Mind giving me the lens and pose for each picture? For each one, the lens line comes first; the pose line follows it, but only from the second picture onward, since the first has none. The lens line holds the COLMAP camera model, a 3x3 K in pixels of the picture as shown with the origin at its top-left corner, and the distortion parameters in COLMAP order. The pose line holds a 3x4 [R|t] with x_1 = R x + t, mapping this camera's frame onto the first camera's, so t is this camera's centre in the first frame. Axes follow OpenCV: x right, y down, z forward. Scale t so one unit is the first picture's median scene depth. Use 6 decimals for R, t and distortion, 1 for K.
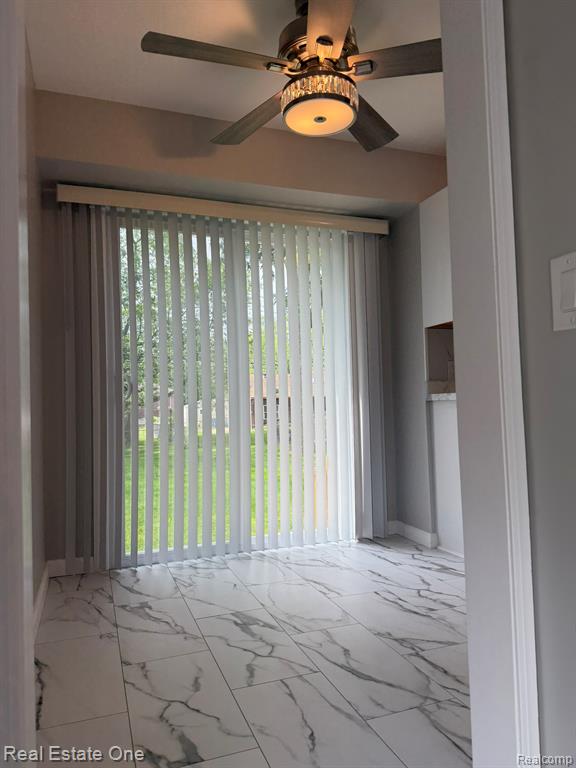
lens RADIAL K [[548.4, 0, 287.8], [0, 548.4, 384.4], [0, 0, 1]] dist [0.034820, -0.011660]
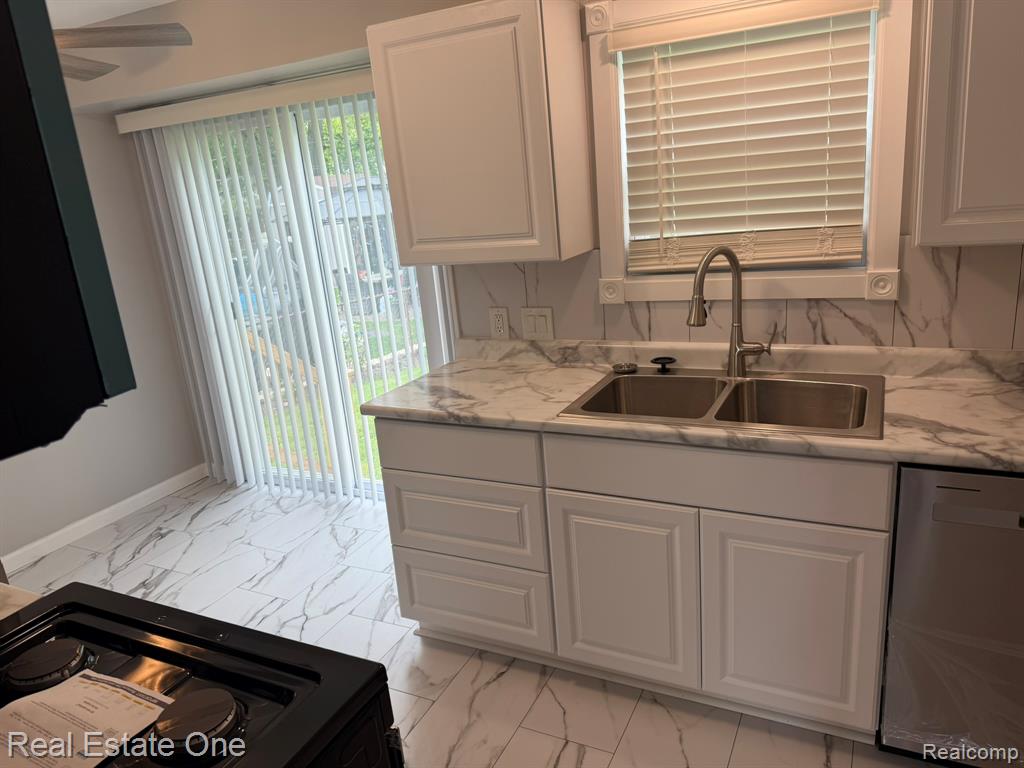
lens RADIAL K [[731.2, 0, 511.6], [0, 731.2, 383.3], [0, 0, 1]] dist [0.034820, -0.011660]
pose [[0.682950, 0.167614, -0.710975, 1.145743], [0.094510, 0.944861, 0.313538, -0.275621], [0.724325, -0.281326, 0.629451, 0.592163]]
